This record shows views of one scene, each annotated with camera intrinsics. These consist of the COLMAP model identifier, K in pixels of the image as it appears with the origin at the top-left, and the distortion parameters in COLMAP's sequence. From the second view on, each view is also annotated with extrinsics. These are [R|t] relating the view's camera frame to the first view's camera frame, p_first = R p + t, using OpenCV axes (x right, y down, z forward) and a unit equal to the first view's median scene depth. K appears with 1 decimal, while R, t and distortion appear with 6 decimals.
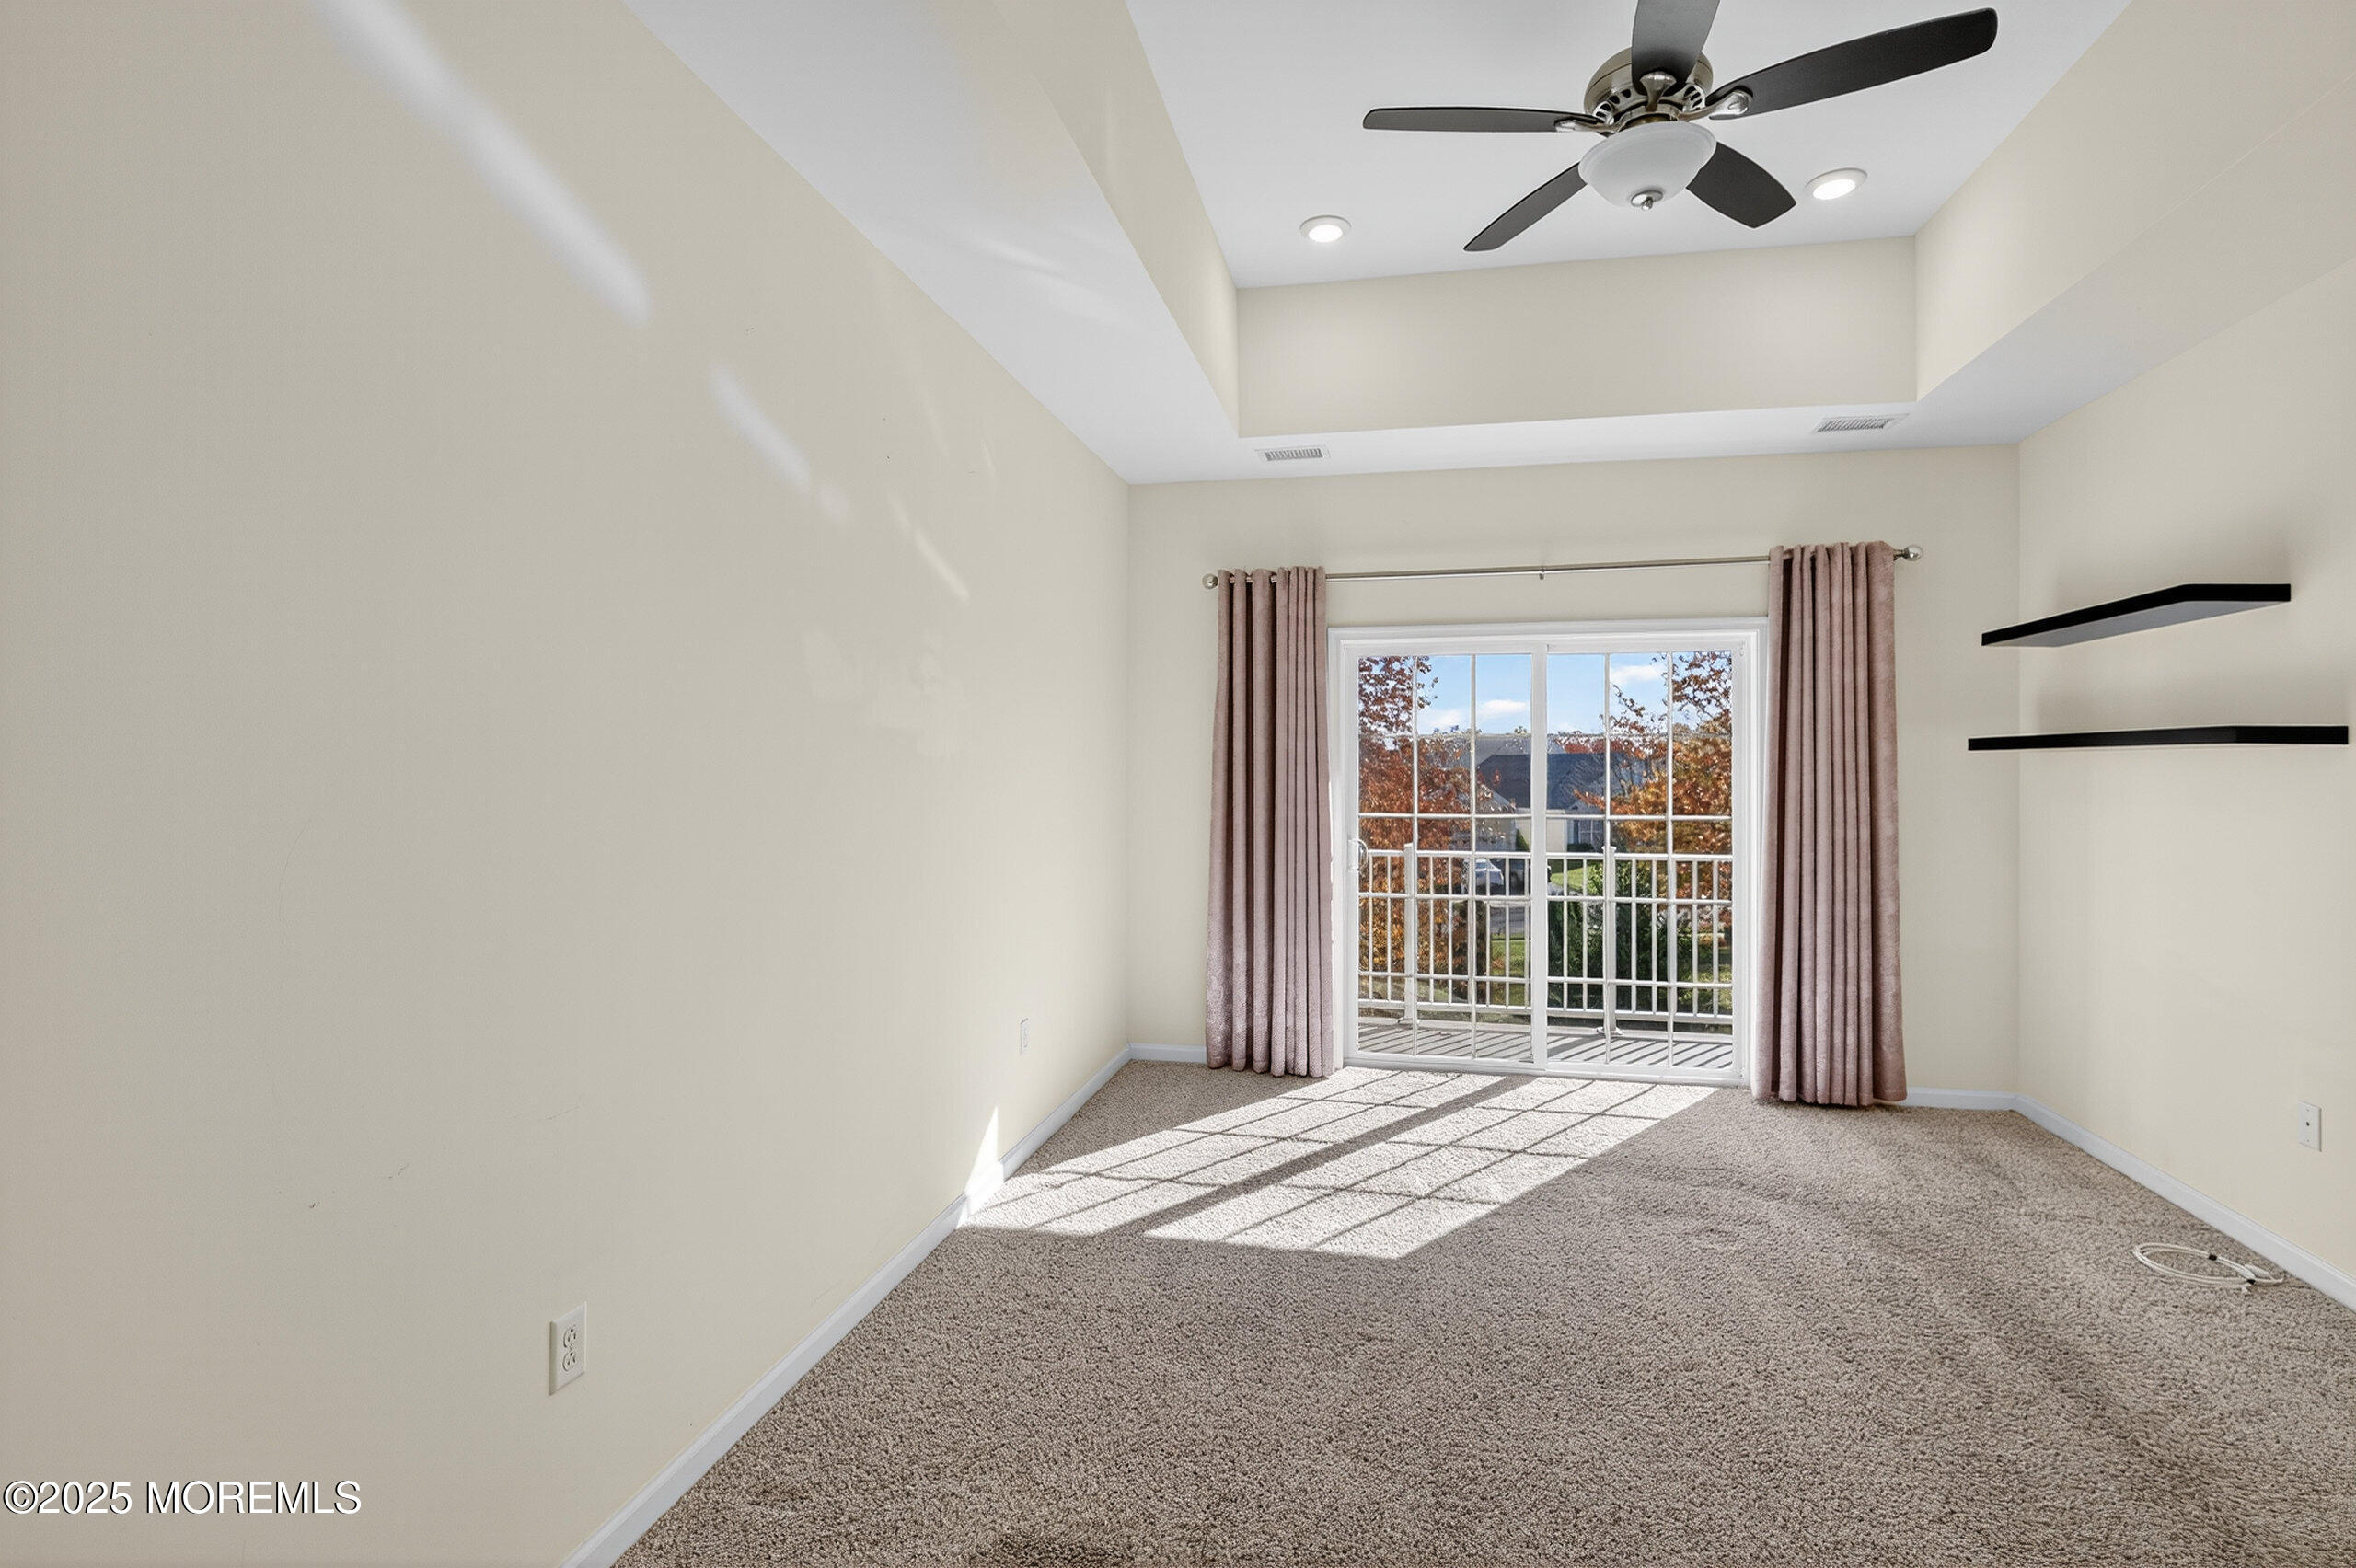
lens RADIAL K [[1134.5, 0, 1186.8], [0, 1134.5, 774.8], [0, 0, 1]] dist [-0.004271, -0.004732]
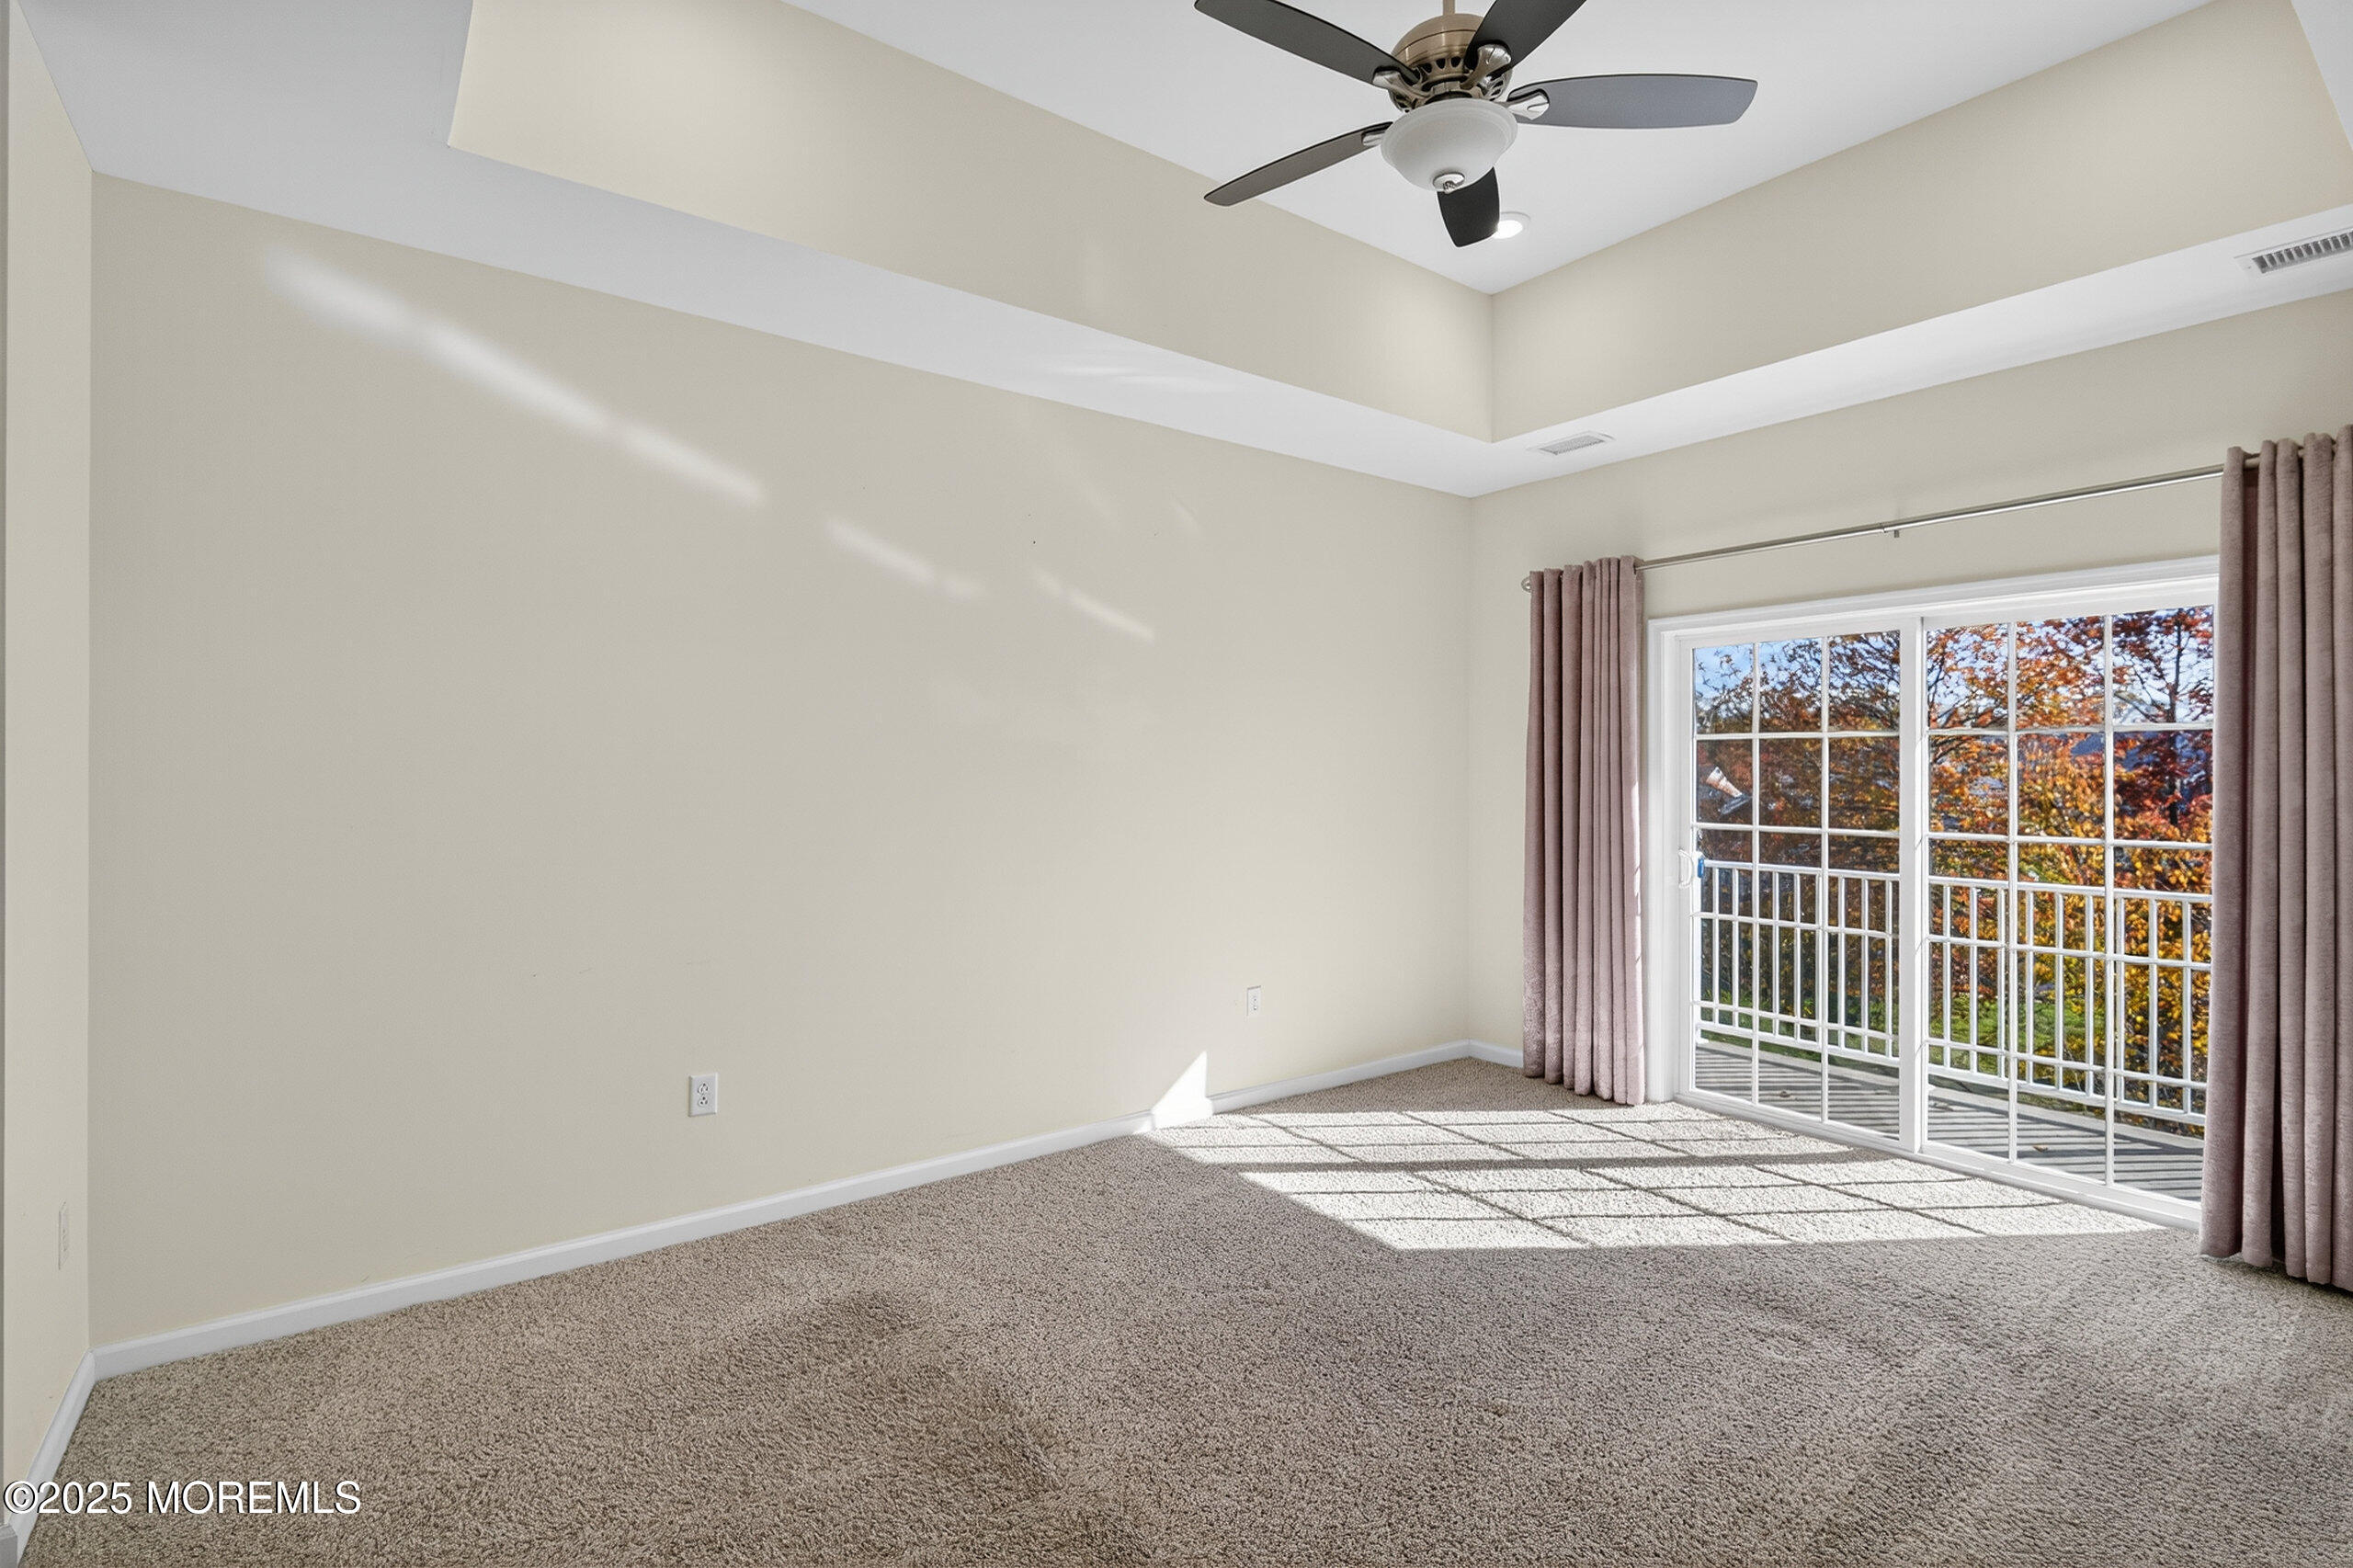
lens RADIAL K [[1133.1, 0, 1194.7], [0, 1133.1, 783.5], [0, 0, 1]] dist [-0.004271, -0.004732]
pose [[0.744234, 0.008236, -0.667868, 0.510776], [-0.005932, 0.999966, 0.005721, 0.000112], [0.667893, -0.000296, 0.744257, 0.079056]]
